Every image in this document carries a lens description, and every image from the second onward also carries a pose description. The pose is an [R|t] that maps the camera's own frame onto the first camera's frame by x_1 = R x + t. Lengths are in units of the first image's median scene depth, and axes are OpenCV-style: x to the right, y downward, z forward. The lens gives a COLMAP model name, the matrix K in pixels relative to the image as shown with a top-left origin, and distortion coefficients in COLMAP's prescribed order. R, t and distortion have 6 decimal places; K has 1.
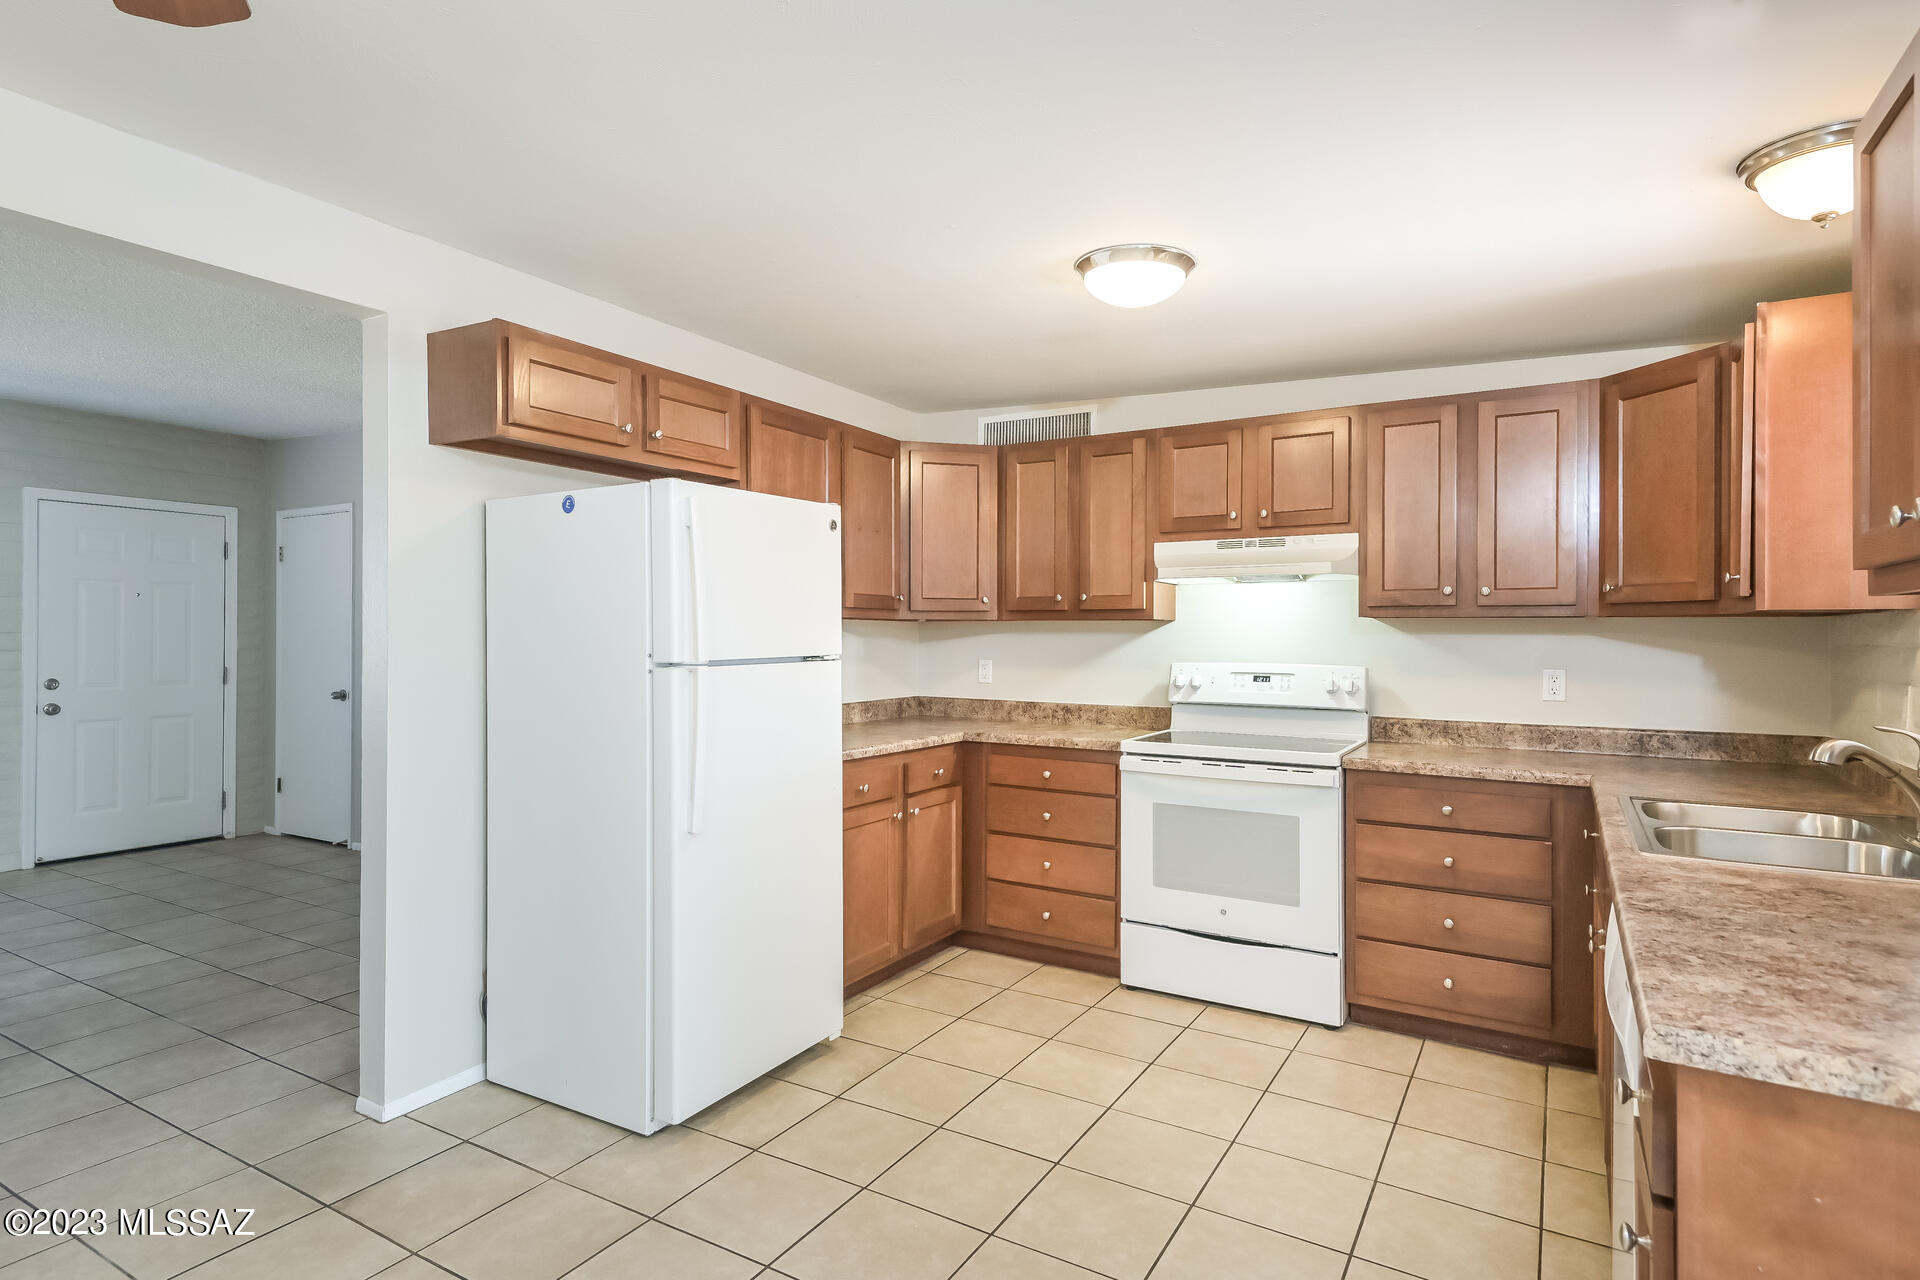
lens RADIAL K [[1012.6, 0, 945.3], [0, 1012.6, 635.2], [0, 0, 1]] dist [0.020913, -0.000276]
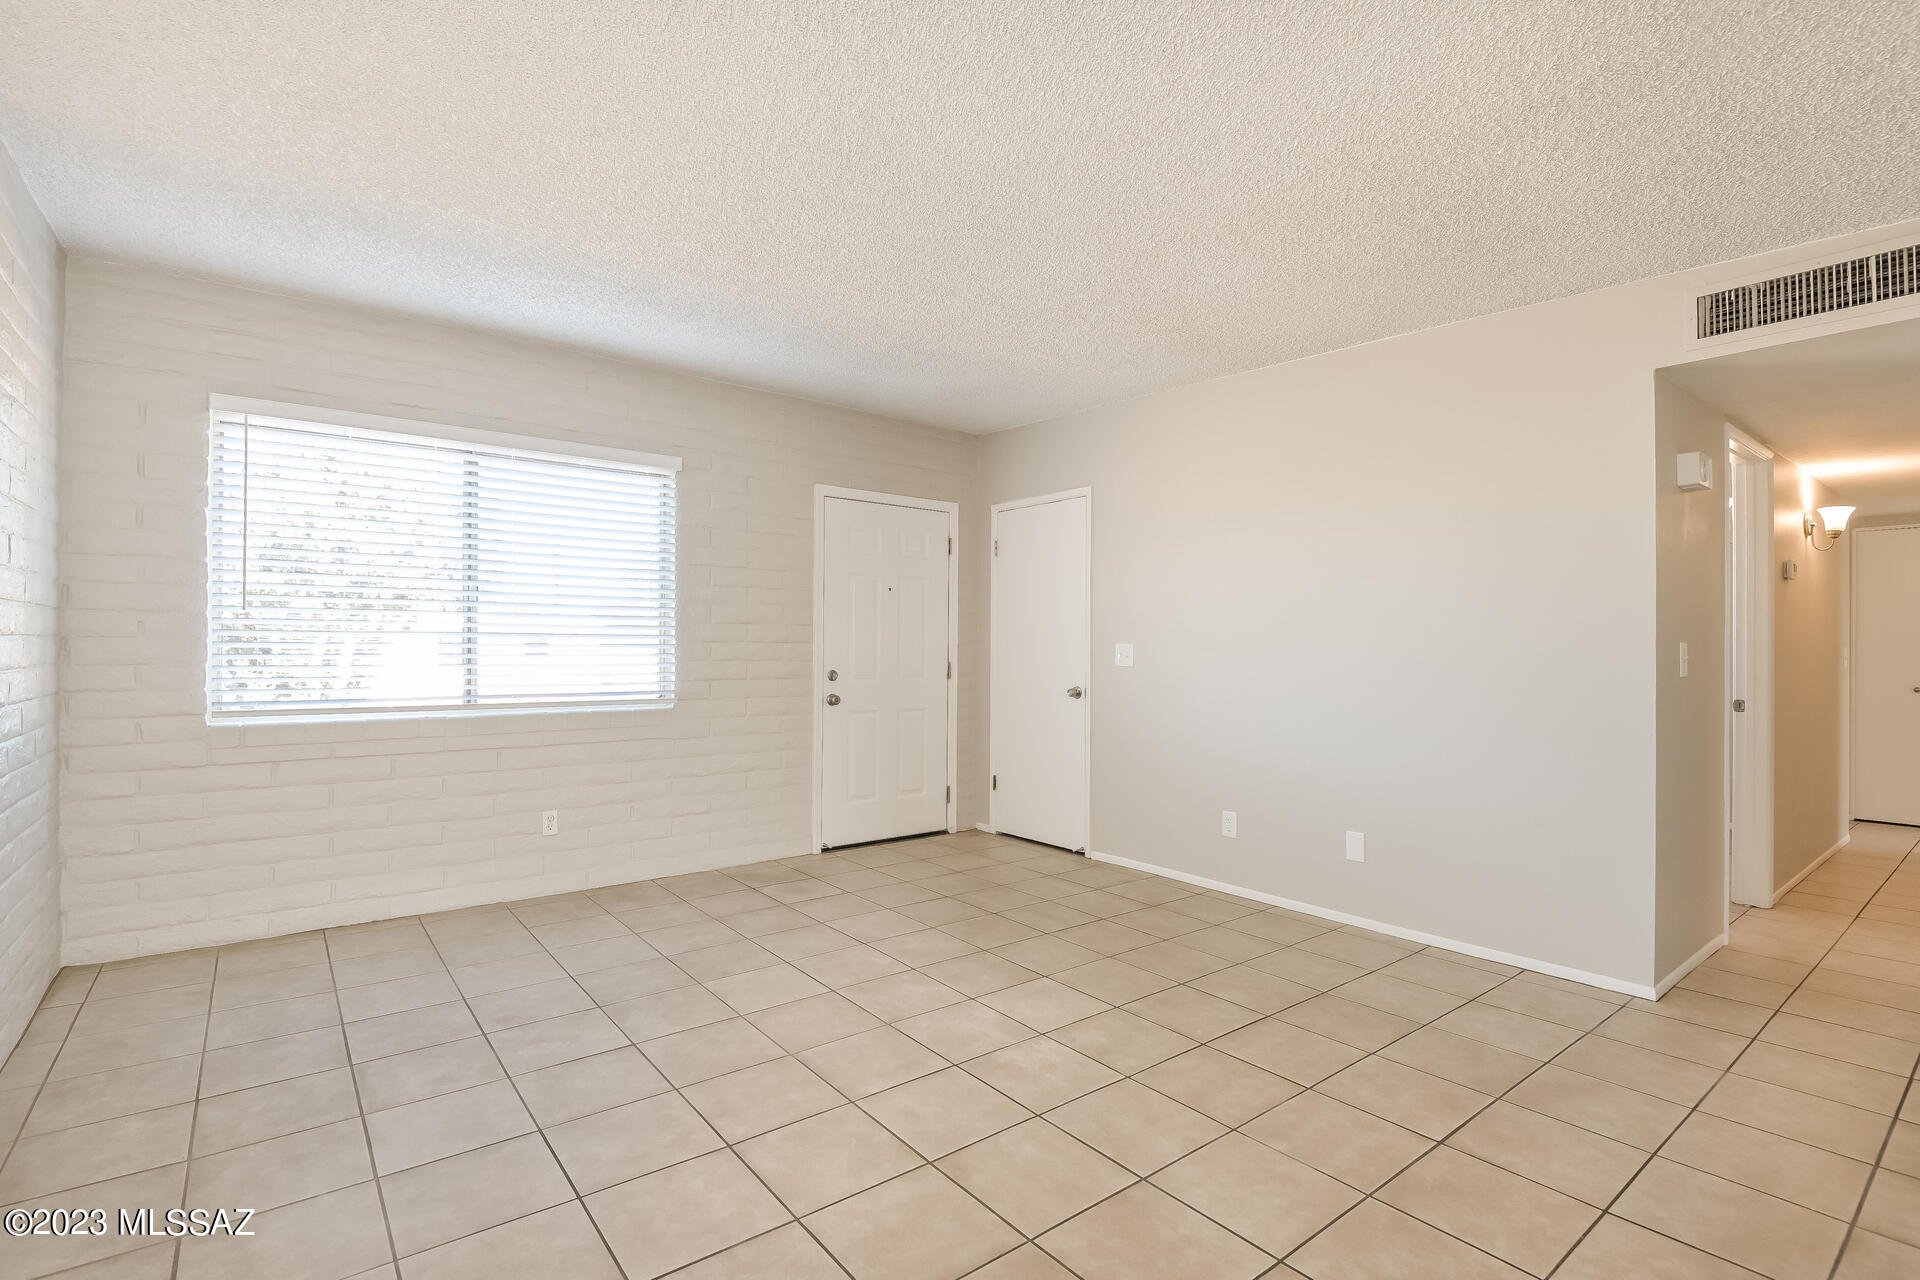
lens RADIAL K [[886.3, 0, 957.1], [0, 886.3, 646.4], [0, 0, 1]] dist [0.000753, -0.001162]
pose [[0.937813, 0.002459, -0.347132, -0.412278], [-0.003476, 0.999991, -0.002309, 0.018693], [0.347123, 0.003372, 0.937814, 0.196135]]
